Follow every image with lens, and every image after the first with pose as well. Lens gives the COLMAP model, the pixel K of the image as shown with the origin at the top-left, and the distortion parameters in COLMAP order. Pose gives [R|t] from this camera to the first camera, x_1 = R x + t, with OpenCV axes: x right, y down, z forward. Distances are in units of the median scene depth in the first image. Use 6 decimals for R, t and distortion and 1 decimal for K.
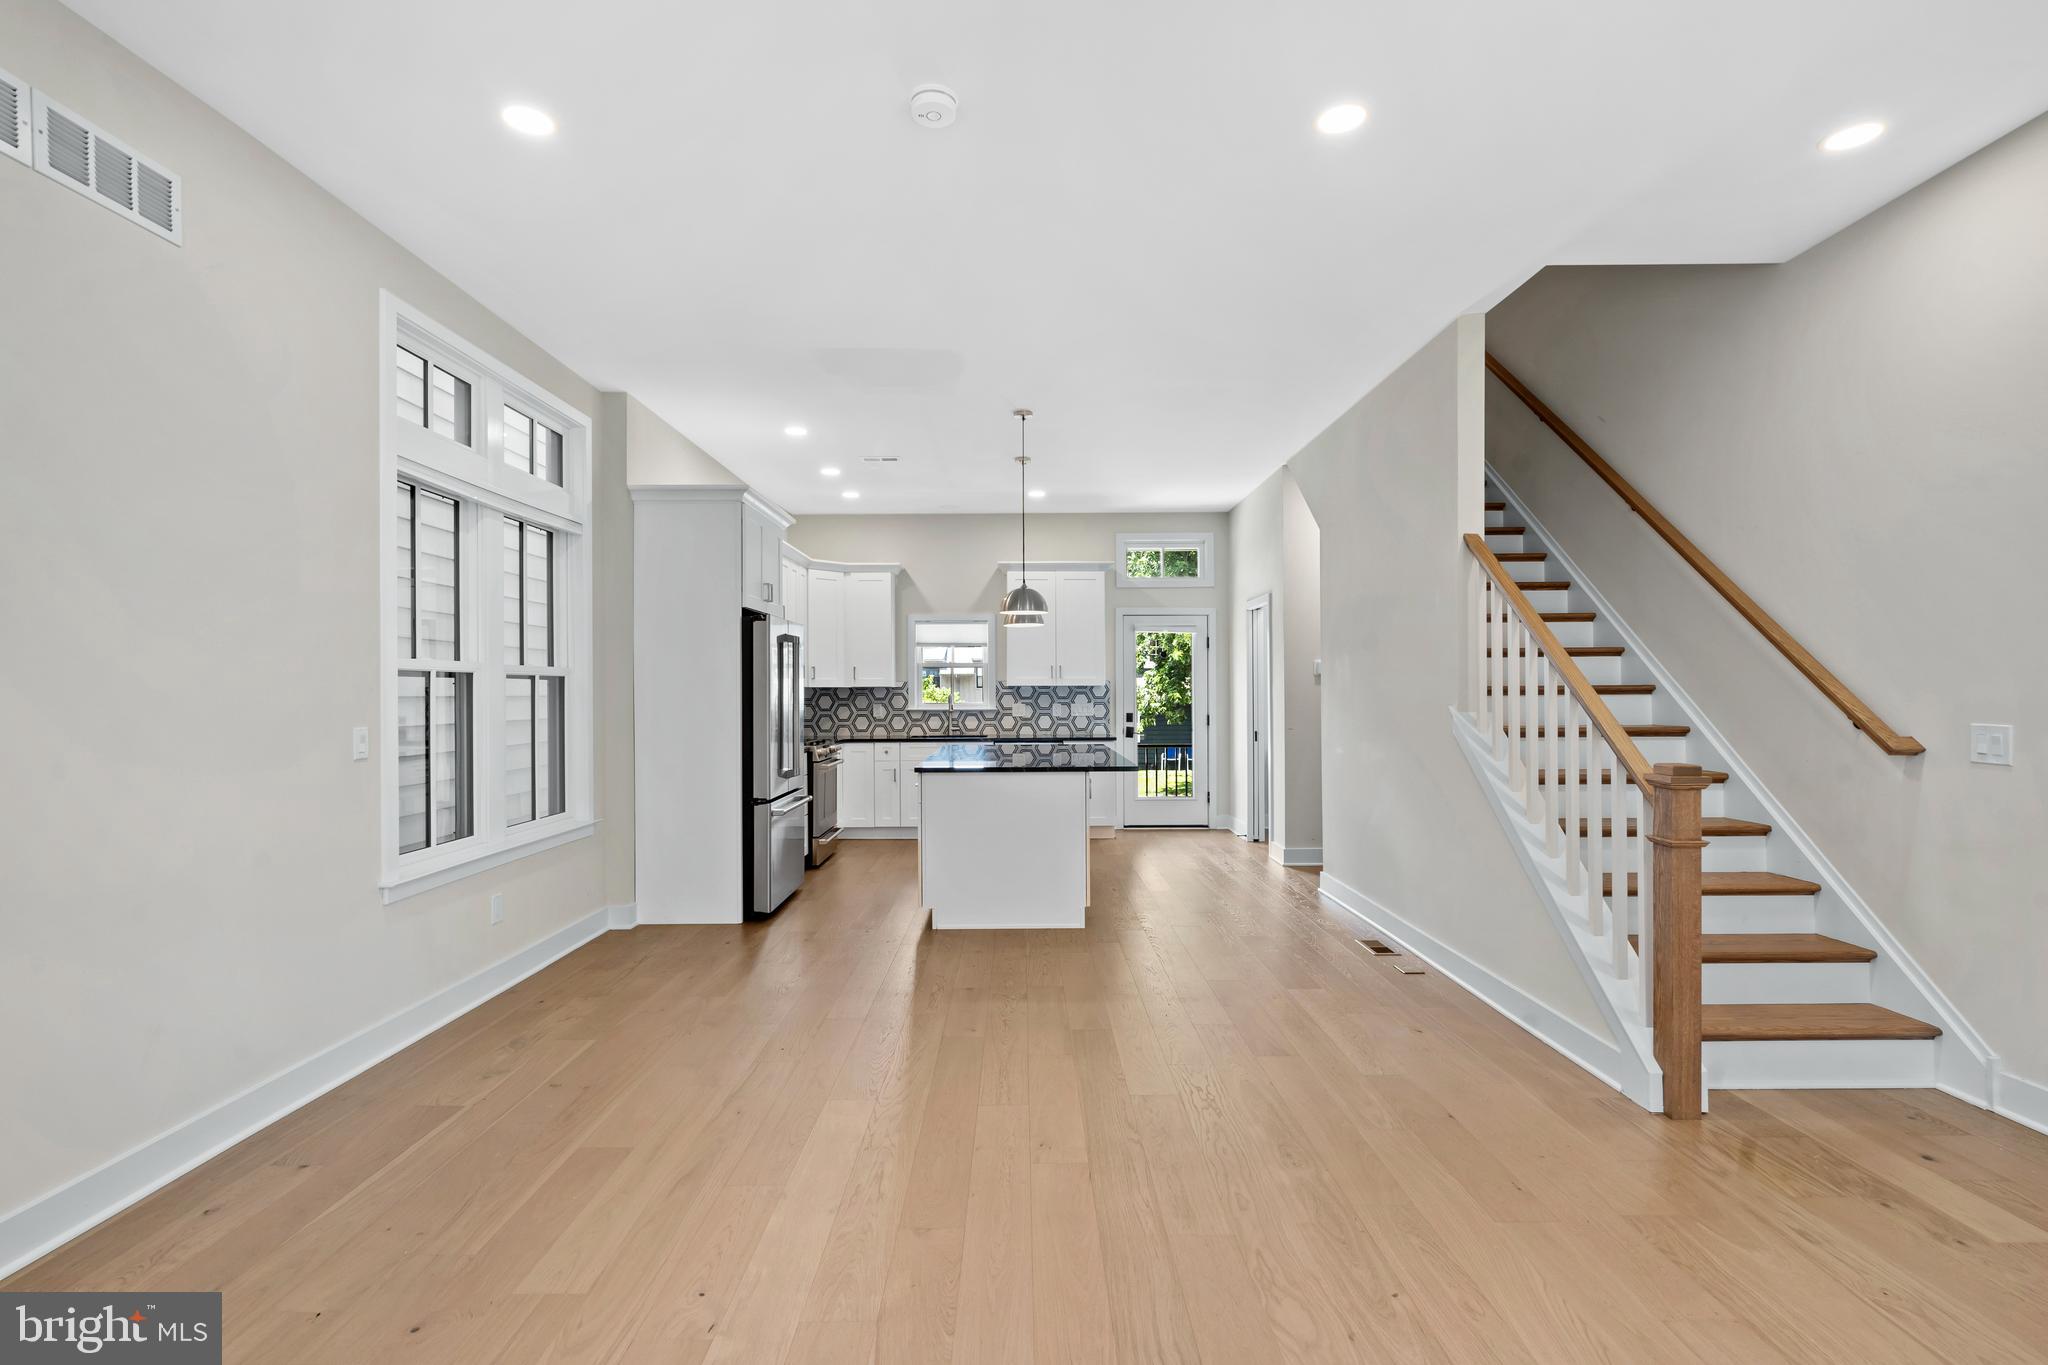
lens RADIAL K [[944.3, 0, 1019.4], [0, 944.3, 689.8], [0, 0, 1]] dist [-0.000765, 0.000860]
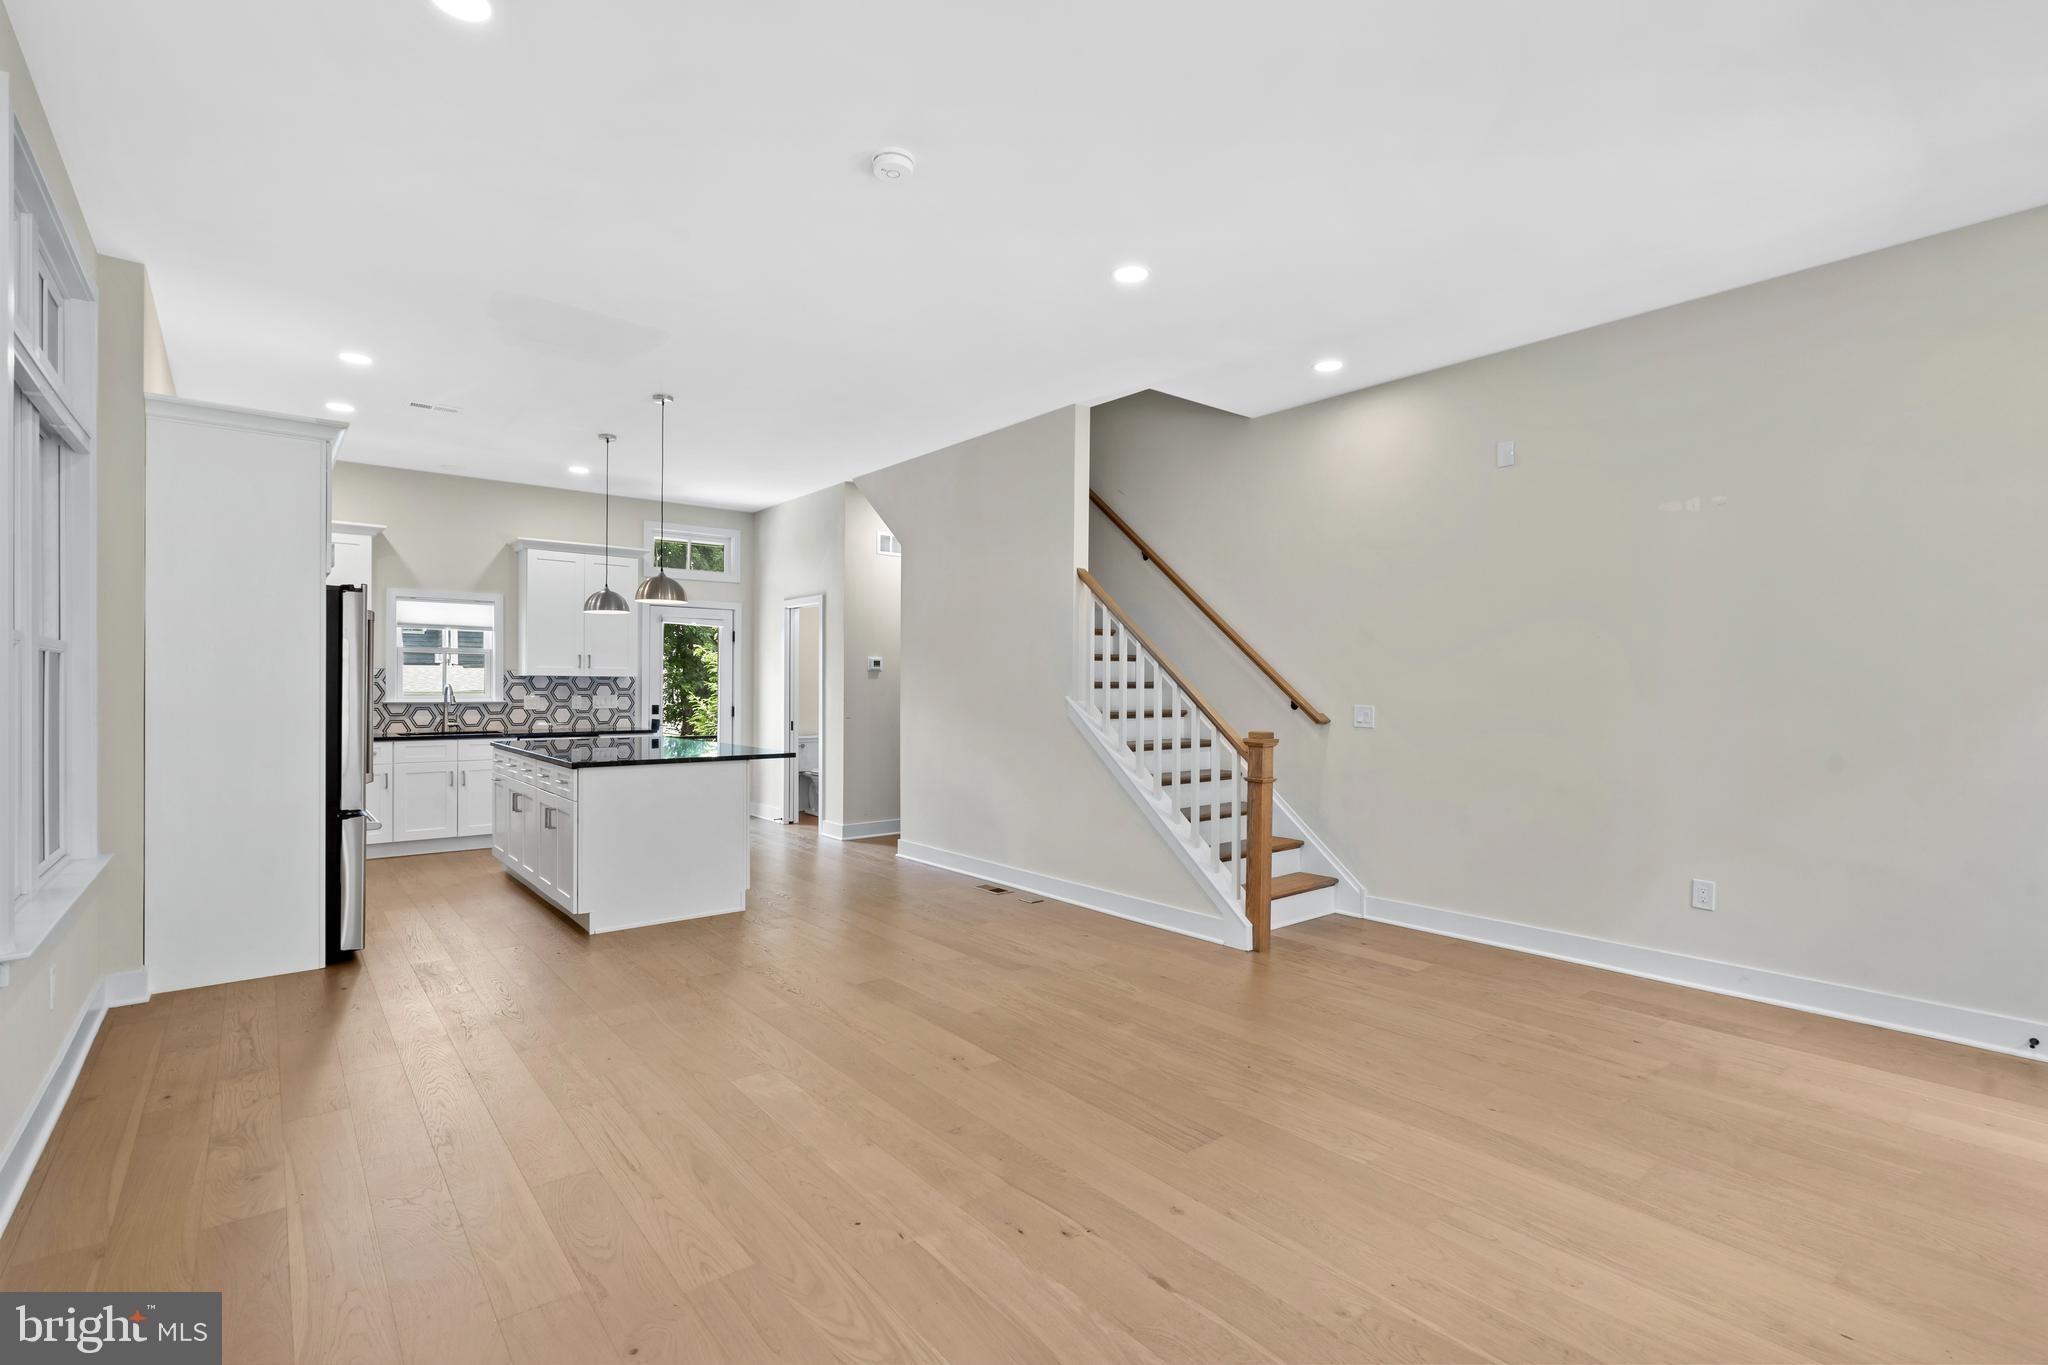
lens RADIAL K [[933.7, 0, 1016.9], [0, 933.7, 689.6], [0, 0, 1]] dist [-0.002154, 0.000382]
pose [[0.775943, 0.005605, 0.630778, -0.212238], [-0.009435, 0.999952, 0.002721, 0.002363], [-0.630732, -0.008062, 0.775959, 0.009833]]
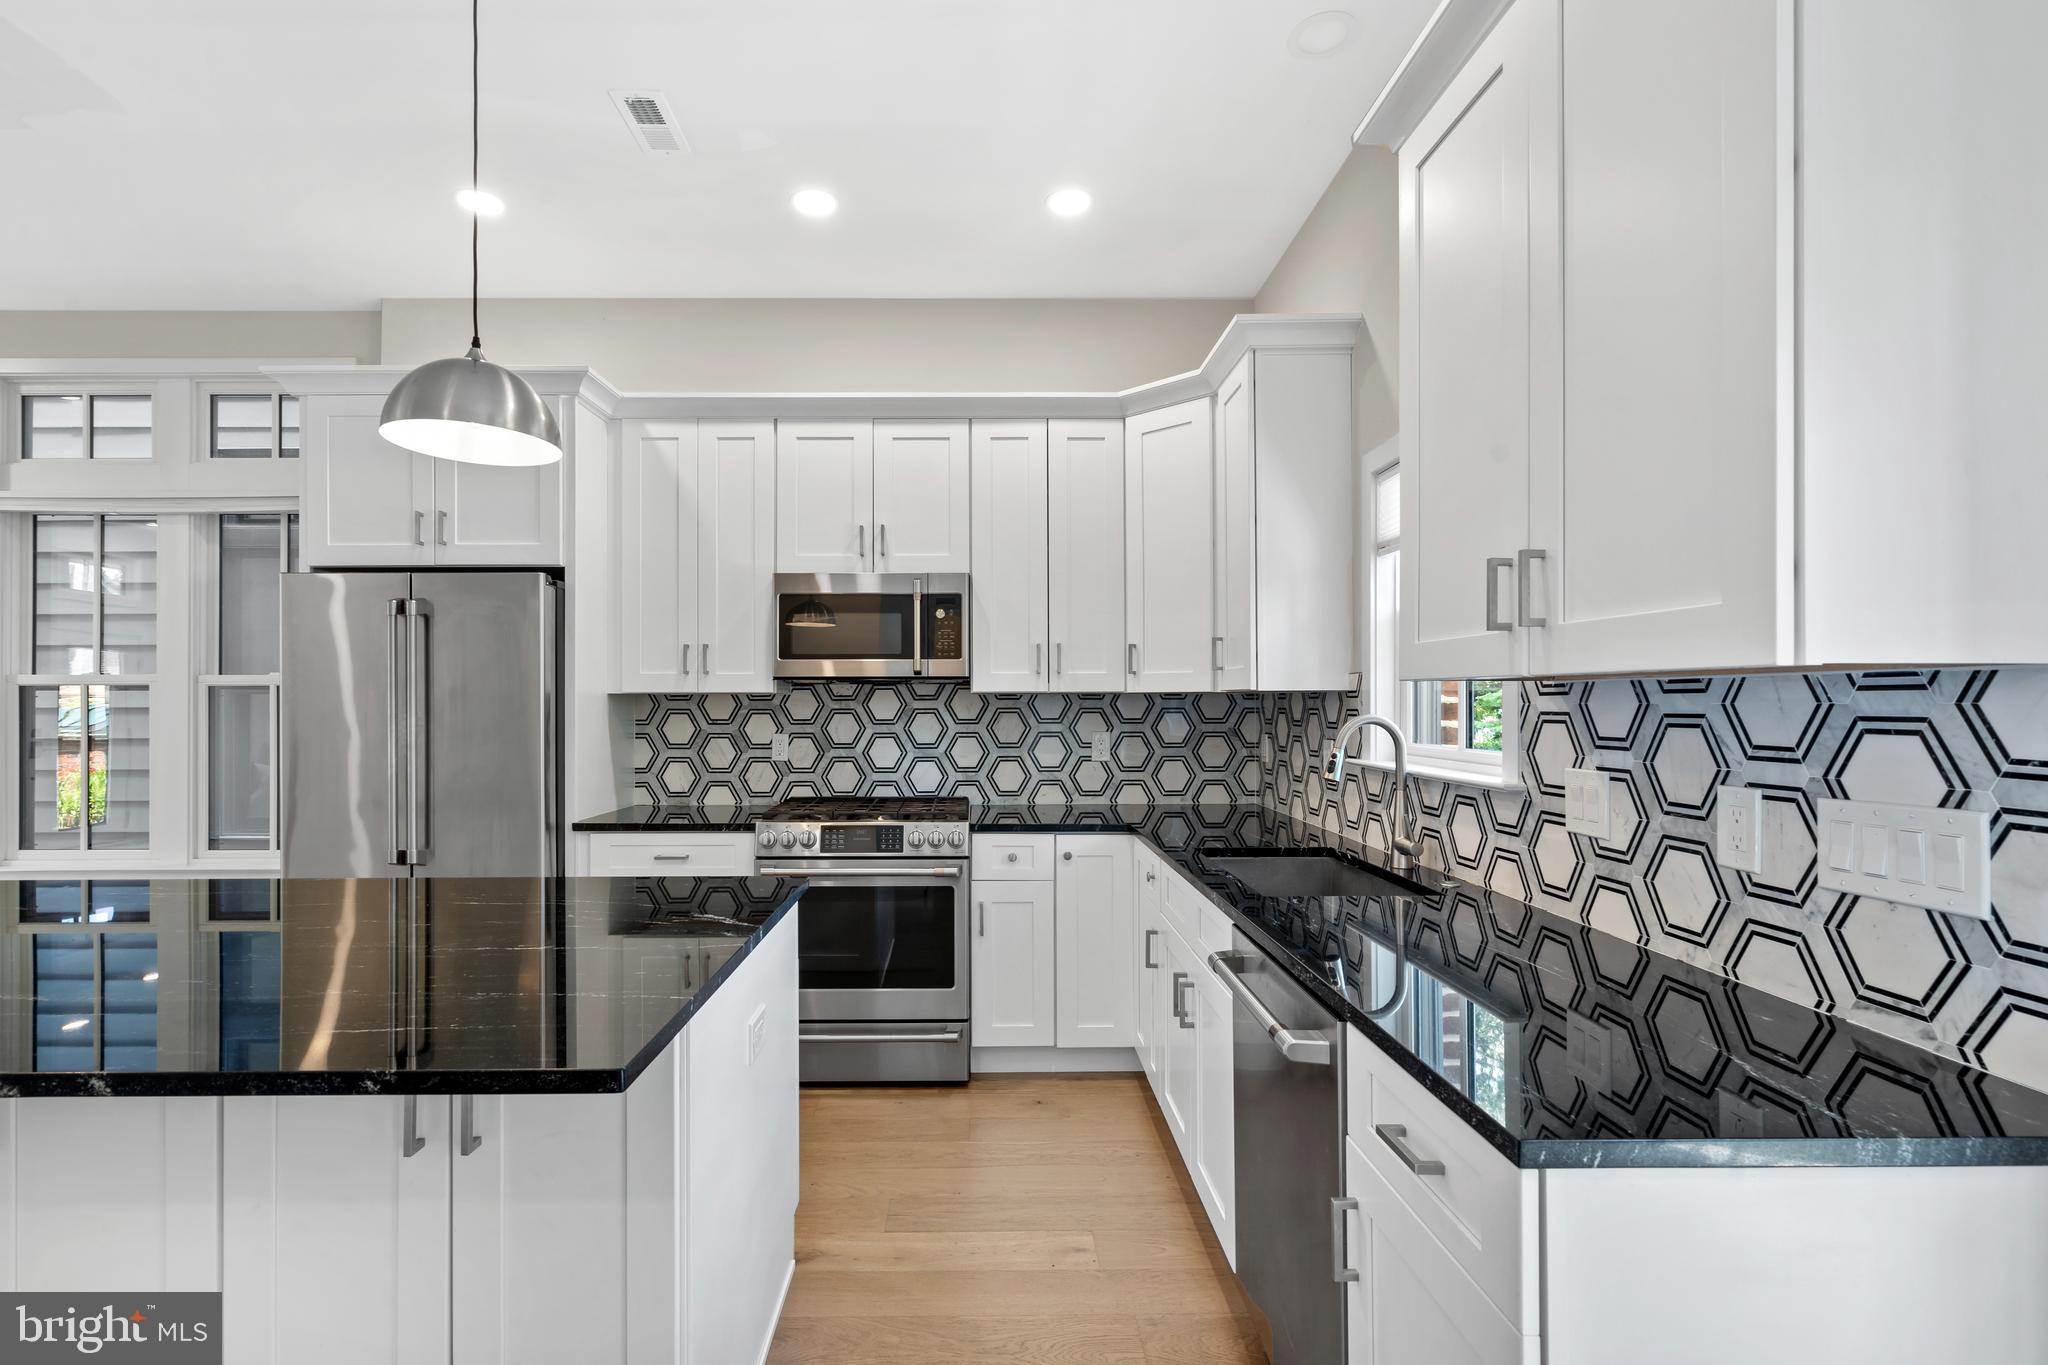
lens RADIAL K [[953.3, 0, 983.6], [0, 953.3, 702.7], [0, 0, 1]] dist [0.000123, 0.000276]
pose [[0.002849, 0.005545, -0.999981, 0.204523], [0.003692, 0.999978, 0.005556, -0.000958], [0.999989, -0.003707, 0.002829, 0.906227]]
